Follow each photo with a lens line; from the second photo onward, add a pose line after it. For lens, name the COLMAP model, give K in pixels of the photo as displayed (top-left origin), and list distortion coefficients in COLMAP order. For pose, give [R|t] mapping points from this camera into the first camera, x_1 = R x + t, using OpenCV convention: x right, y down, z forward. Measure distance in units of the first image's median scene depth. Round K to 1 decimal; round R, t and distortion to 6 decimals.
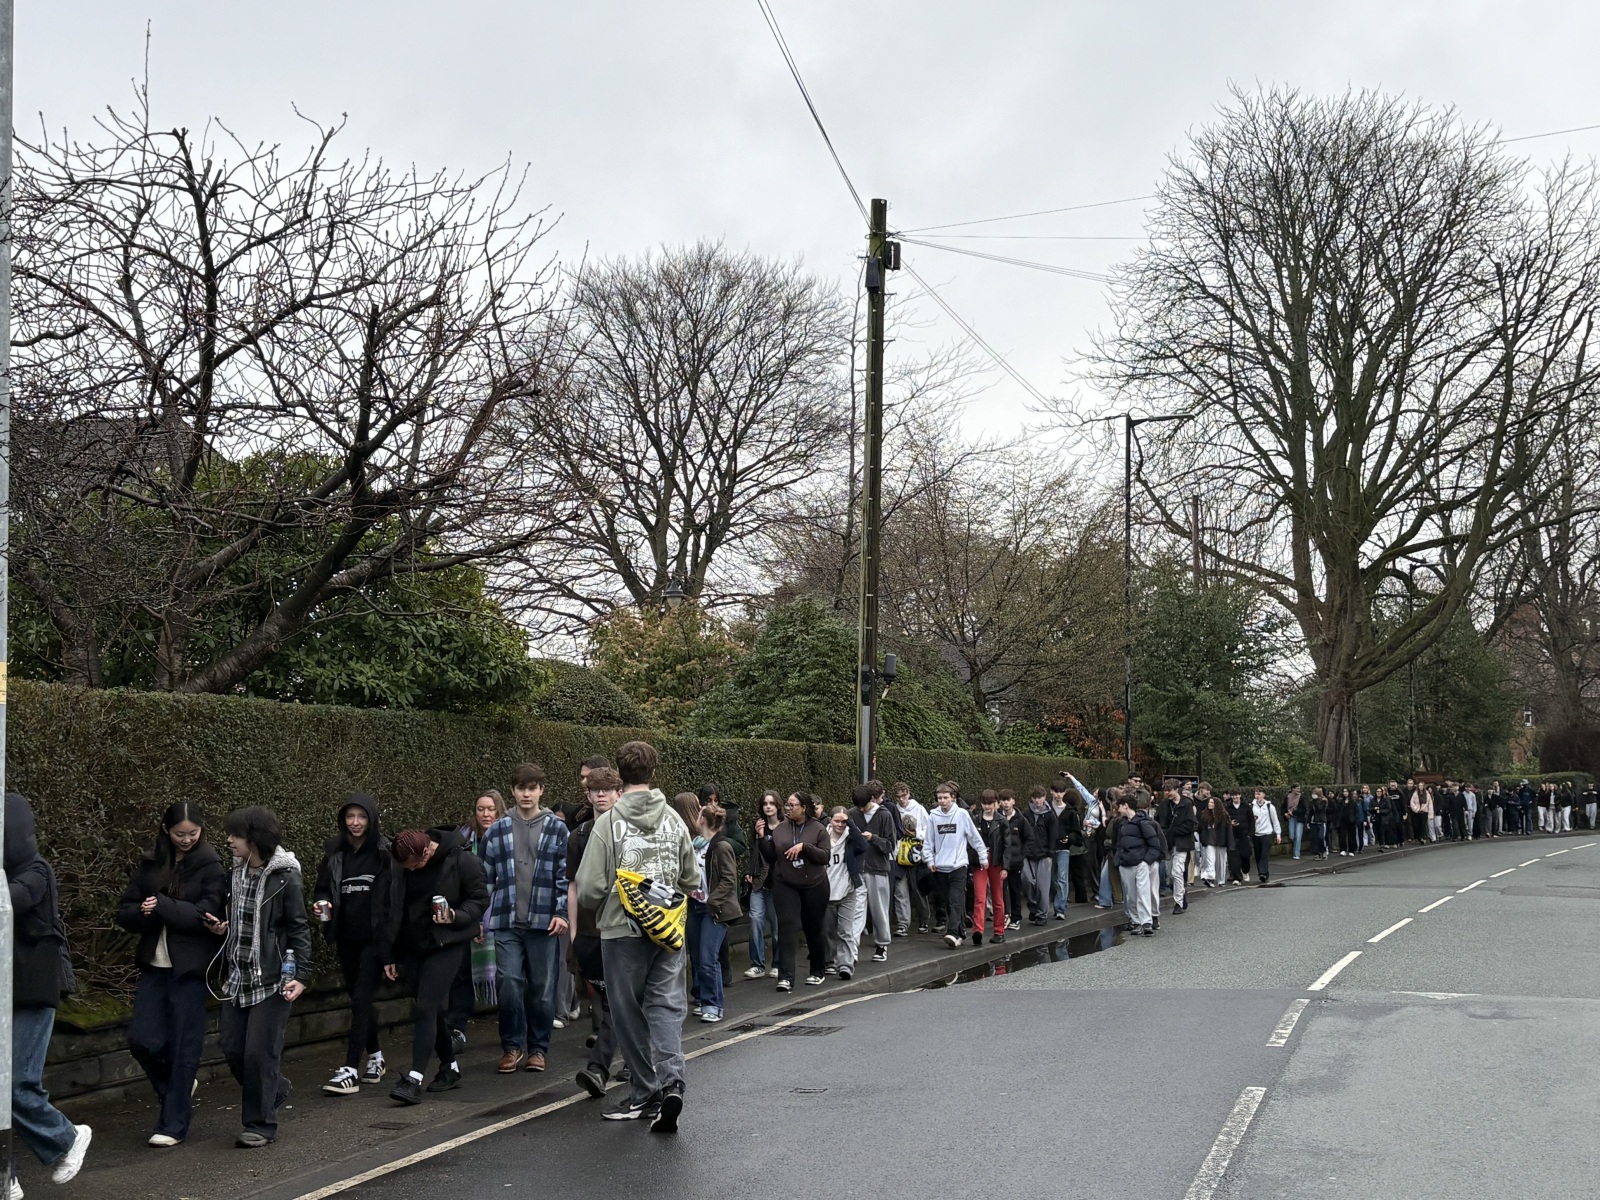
lens RADIAL K [[2189.9, 0, 800.0], [0, 2189.9, 600.0], [0, 0, 1]] dist [0.241436, -0.702976]
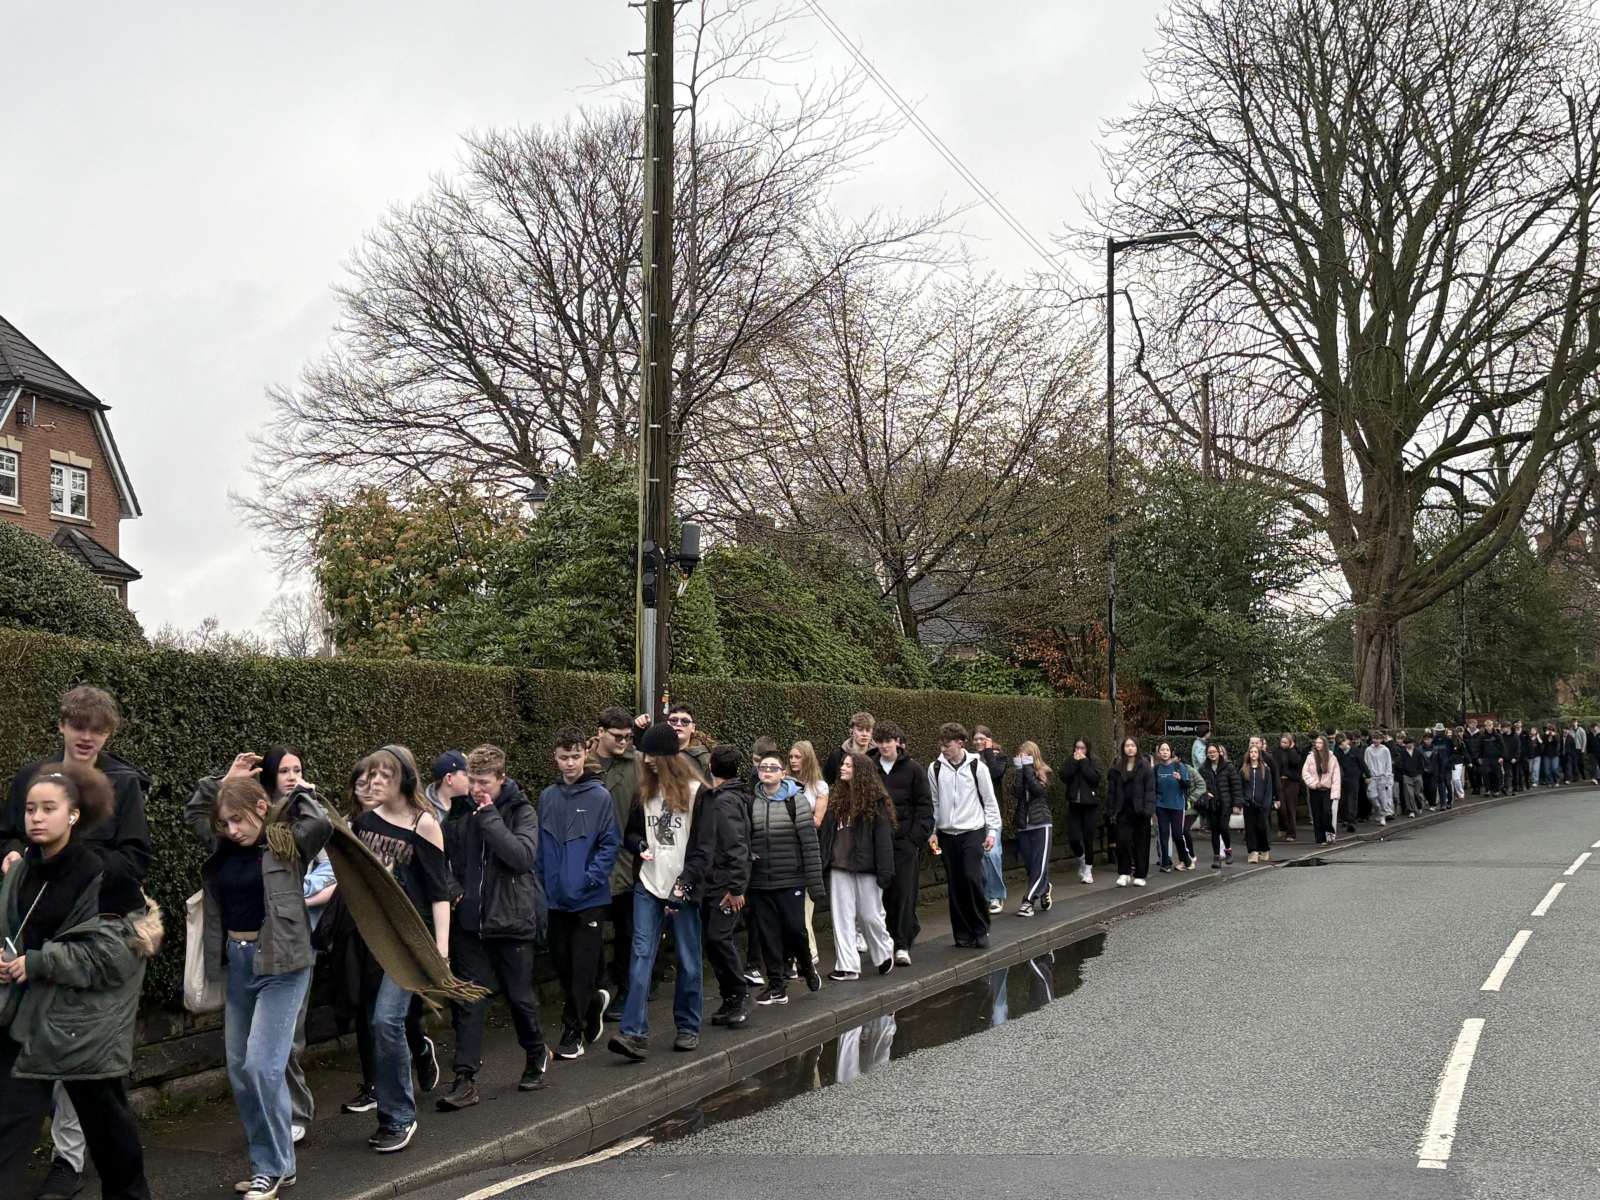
lens RADIAL K [[2189.9, 0, 800.0], [0, 2189.9, 600.0], [0, 0, 1]] dist [0.241436, -0.702976]
pose [[0.999886, -0.012600, -0.008262, 0.029209], [0.012775, 0.999686, 0.021539, 0.012722], [0.007988, -0.021642, 0.999734, 0.149793]]
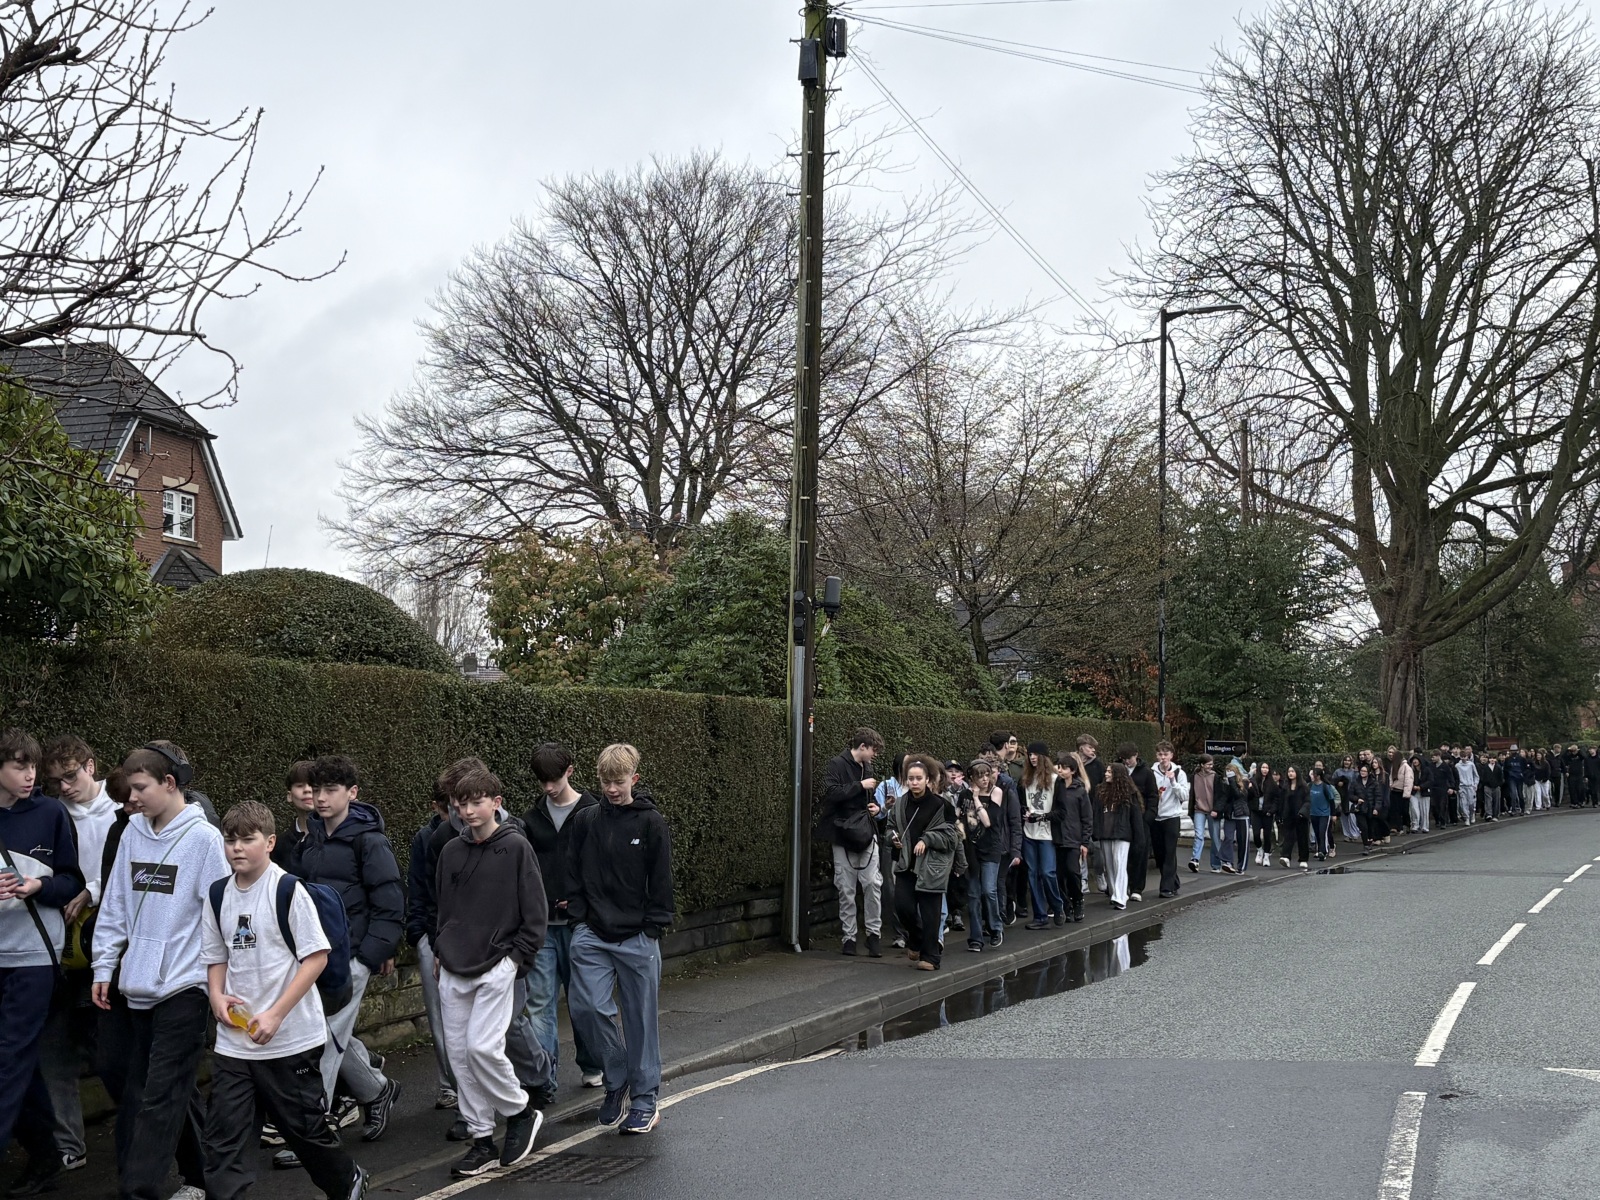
lens RADIAL K [[2189.2, 0, 799.6], [0, 2189.2, 613.2], [0, 0, 1]] dist [0.231392, -0.668677]
pose [[0.999779, -0.002001, -0.020941, 0.017438], [0.002436, 0.999782, 0.020740, 0.008252], [0.020895, -0.020787, 0.999566, 0.097515]]
